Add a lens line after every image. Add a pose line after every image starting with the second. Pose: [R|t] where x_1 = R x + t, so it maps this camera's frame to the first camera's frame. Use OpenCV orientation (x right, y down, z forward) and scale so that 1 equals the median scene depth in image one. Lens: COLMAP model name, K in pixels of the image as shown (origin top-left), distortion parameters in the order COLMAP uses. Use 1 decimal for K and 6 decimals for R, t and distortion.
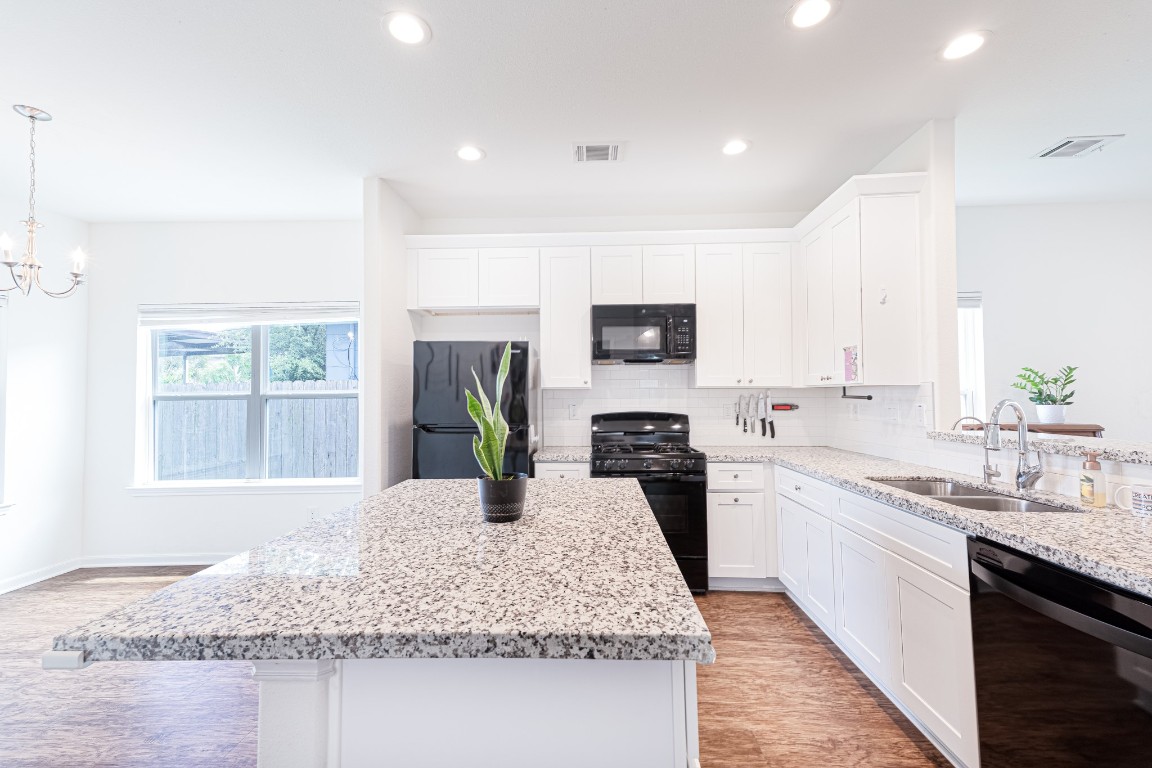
lens RADIAL K [[499.8, 0, 596.8], [0, 499.8, 379.3], [0, 0, 1]] dist [0.000117, -0.000183]
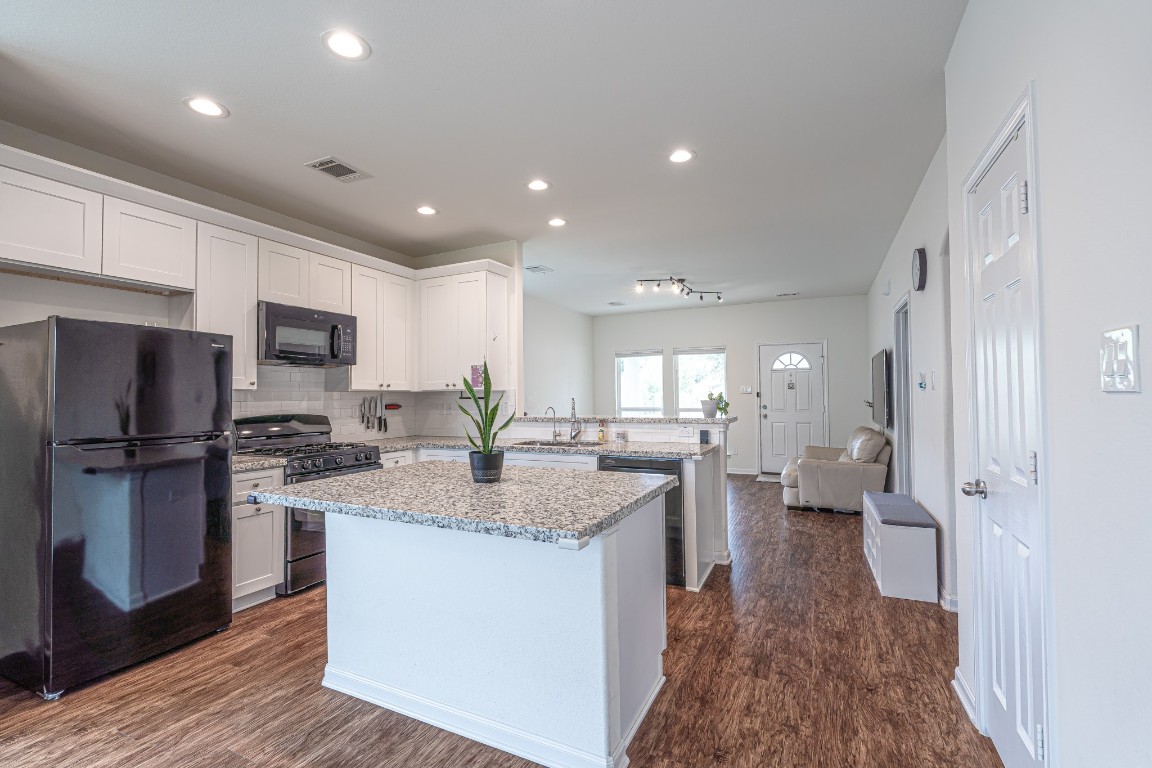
lens RADIAL K [[499.8, 0, 576.2], [0, 499.8, 385.6], [0, 0, 1]] dist [0.000117, -0.000183]
pose [[0.441153, 0.022626, 0.897146, -0.597484], [-0.029223, 0.999514, -0.010838, 0.003338], [-0.896956, -0.021436, 0.441600, 0.053068]]
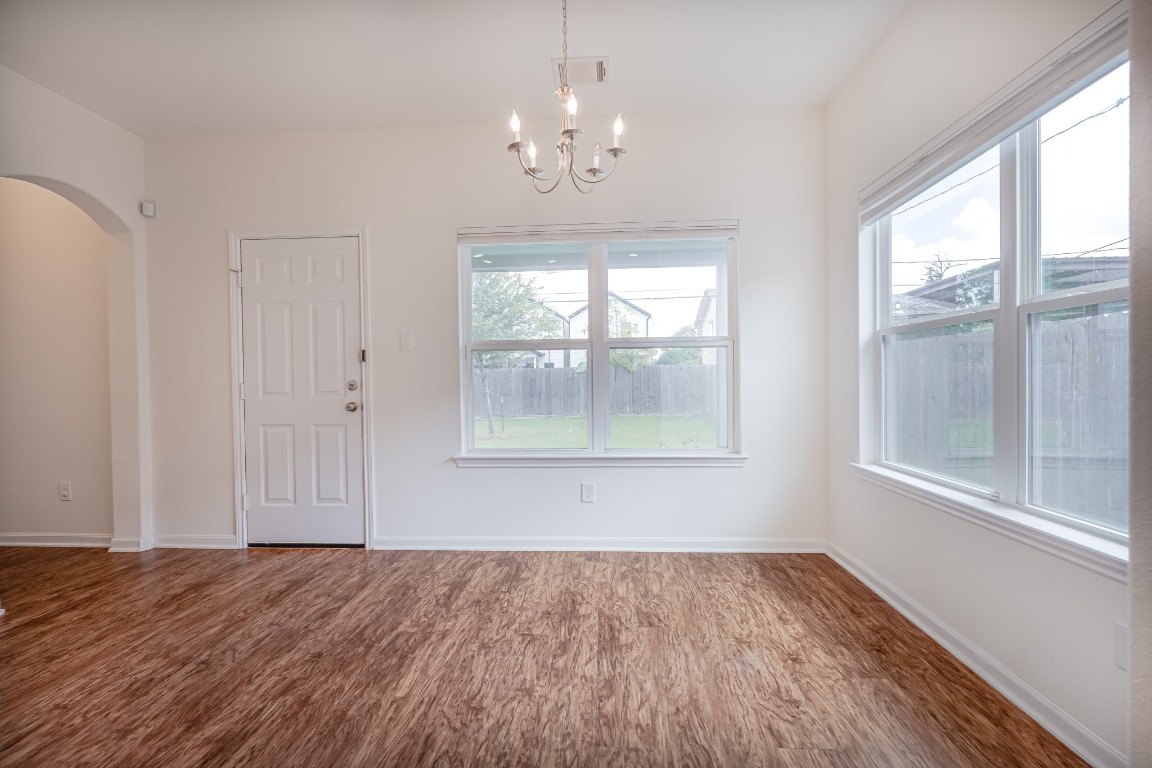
lens RADIAL K [[499.8, 0, 587.4], [0, 499.8, 388.5], [0, 0, 1]] dist [0.000117, -0.000183]
pose [[-0.059828, 0.032254, -0.997687, -0.248139], [0.050023, 0.998319, 0.029275, 0.081345], [0.996954, -0.048156, -0.061341, 0.725099]]
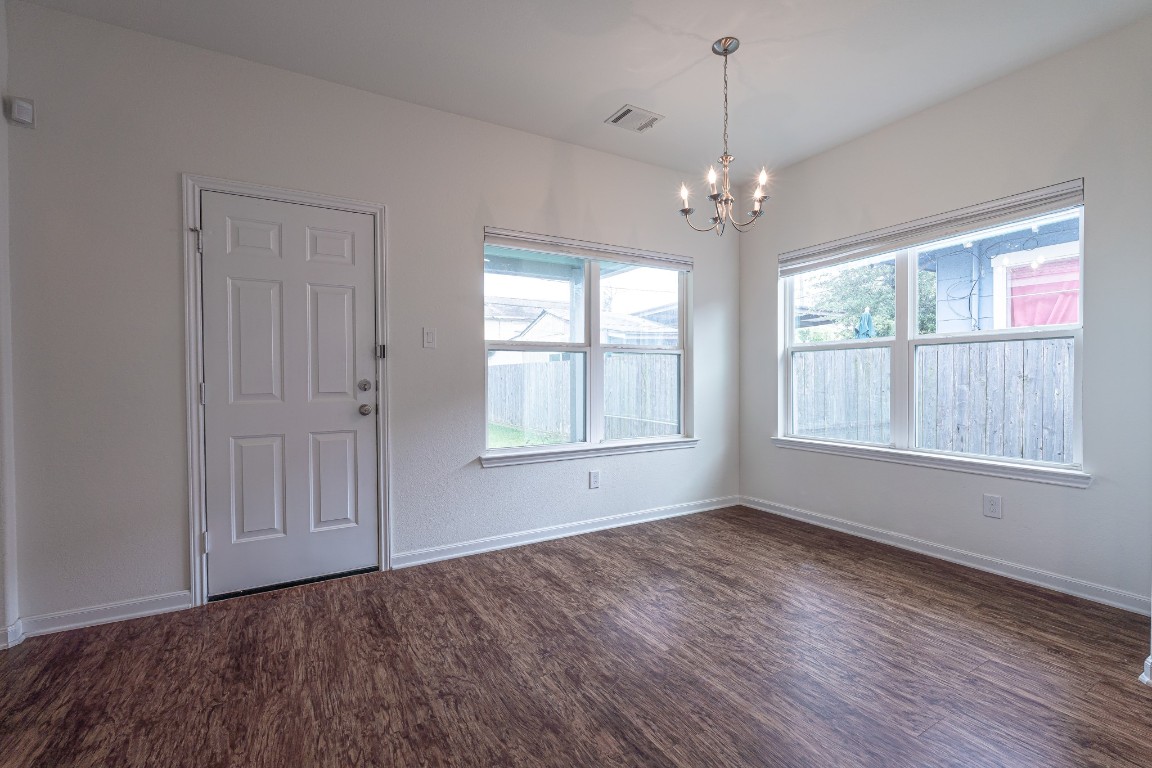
lens RADIAL K [[499.8, 0, 570.6], [0, 499.8, 388.7], [0, 0, 1]] dist [0.000117, -0.000183]
pose [[0.497323, 0.026484, -0.867161, -0.282621], [0.032687, 0.998252, 0.049234, 0.058607], [0.866949, -0.052831, 0.495589, 0.150873]]
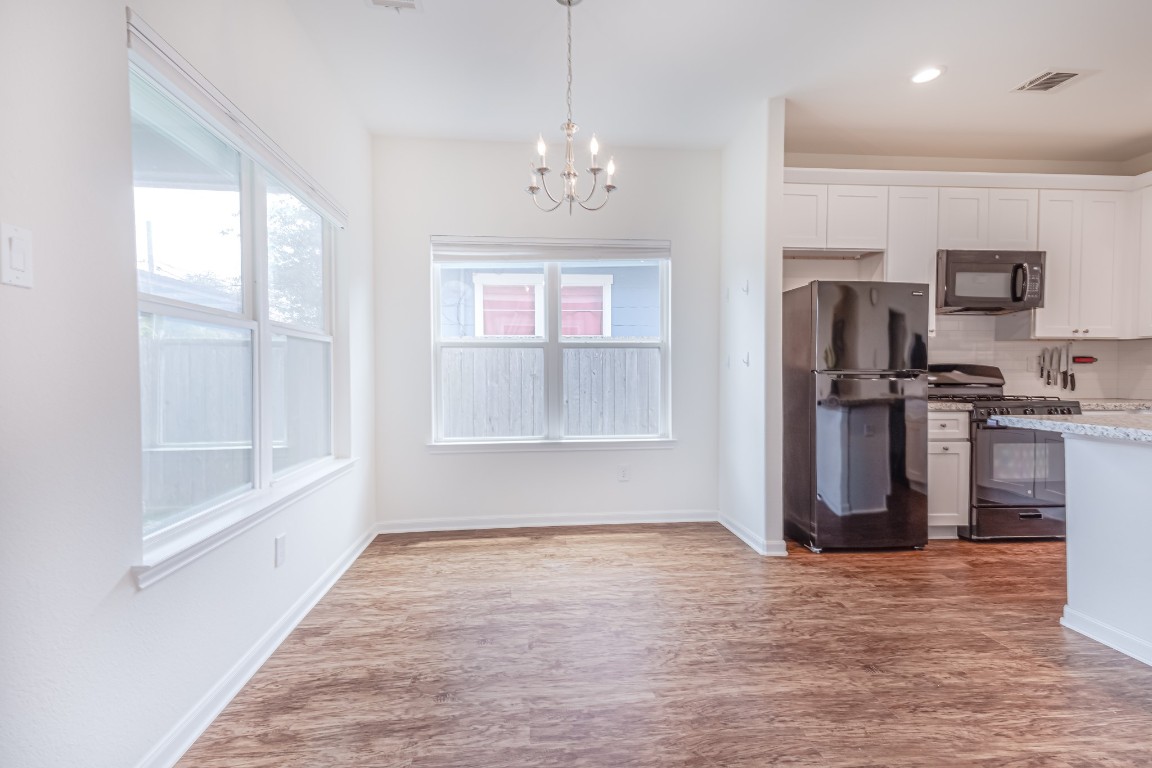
lens RADIAL K [[542.0, 0, 582.0], [0, 542.0, 384.8], [0, 0, 1]] dist [0.034323, -0.002824]
pose [[0.993252, 0.004298, 0.115899, -0.831034], [-0.010934, 0.998332, 0.056681, 0.058666], [-0.115462, -0.057566, 0.991642, 0.016450]]
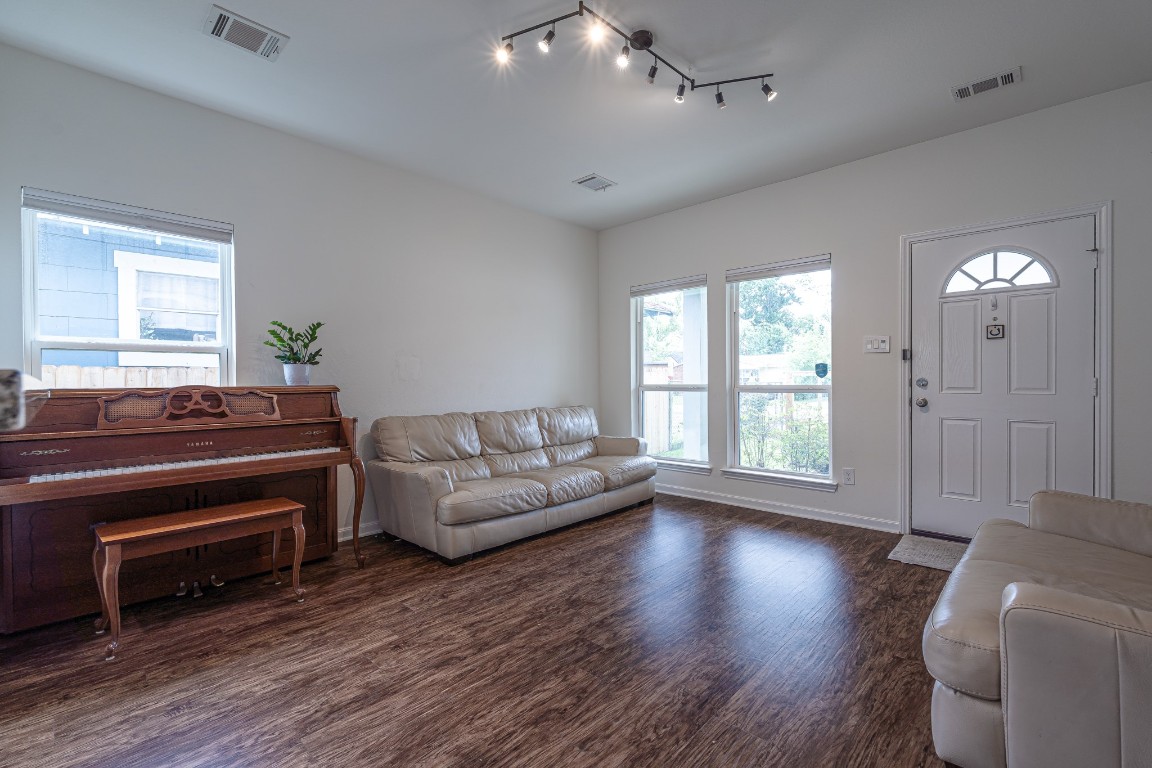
lens RADIAL K [[499.8, 0, 575.5], [0, 499.8, 384.6], [0, 0, 1]] dist [0.000117, -0.000183]
pose [[0.692758, 0.000398, 0.721170, 0.629637], [-0.028850, 0.999215, 0.027162, 0.047644], [-0.720593, -0.039622, 0.692226, 0.093809]]
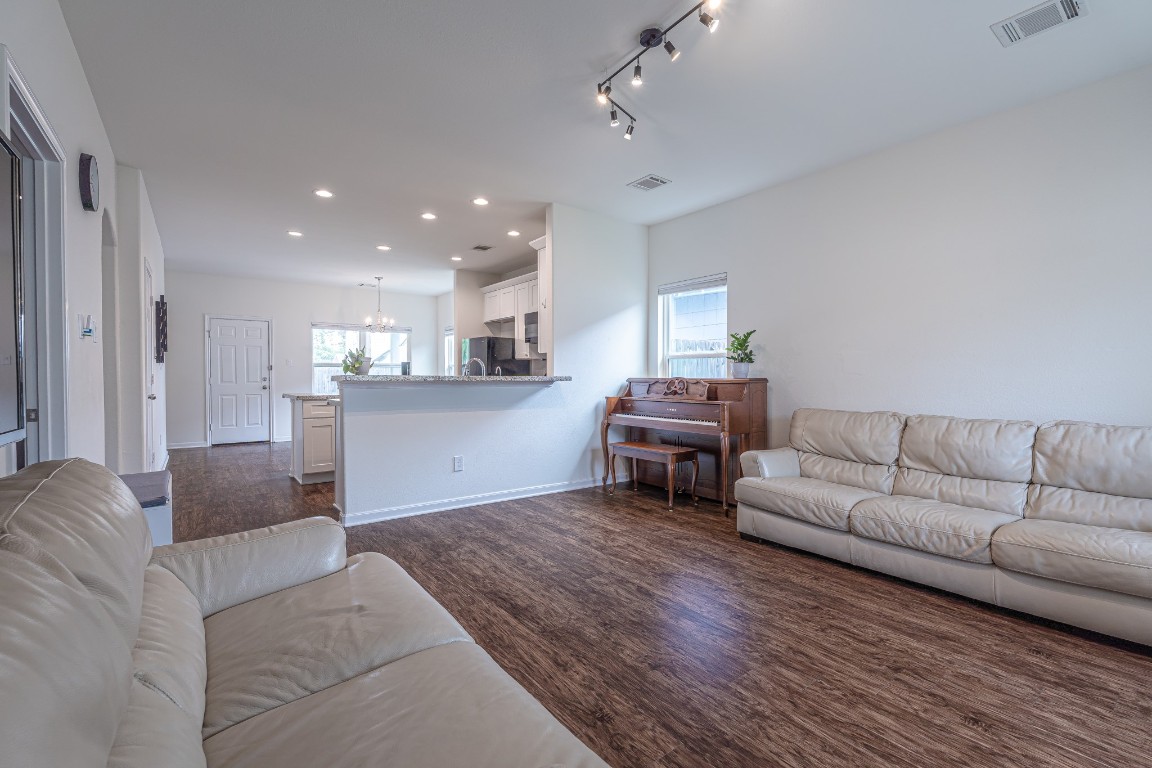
lens RADIAL K [[499.8, 0, 576.1], [0, 499.8, 380.8], [0, 0, 1]] dist [0.000117, -0.000183]
pose [[0.605462, 0.015371, -0.795725, 1.681940], [0.025744, 0.998912, 0.038884, 0.036234], [0.795457, -0.044028, 0.604408, -0.000620]]
